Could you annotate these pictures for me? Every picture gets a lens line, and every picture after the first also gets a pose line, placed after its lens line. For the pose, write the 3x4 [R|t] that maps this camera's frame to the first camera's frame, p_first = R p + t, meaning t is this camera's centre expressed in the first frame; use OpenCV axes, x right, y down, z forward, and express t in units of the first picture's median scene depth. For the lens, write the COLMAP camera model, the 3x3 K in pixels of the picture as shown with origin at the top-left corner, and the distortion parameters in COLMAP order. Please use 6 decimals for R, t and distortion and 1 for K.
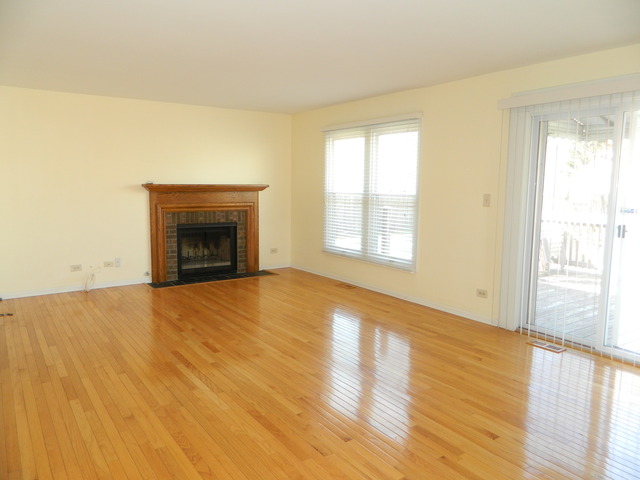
lens RADIAL K [[478.6, 0, 320.7], [0, 478.6, 238.1], [0, 0, 1]] dist [0.017905, -0.006803]
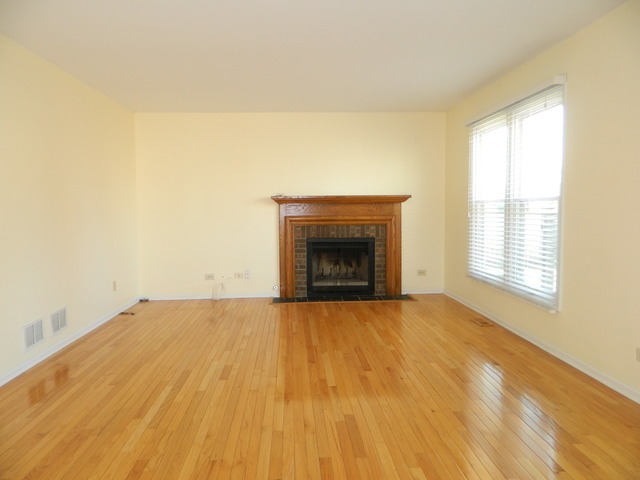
lens RADIAL K [[478.6, 0, 319.8], [0, 478.6, 240.8], [0, 0, 1]] dist [0.017905, -0.006803]
pose [[0.850218, 0.018244, -0.526114, 0.219320], [-0.041583, 0.998604, -0.032571, 0.006313], [0.524785, 0.049570, 0.849790, 0.202713]]
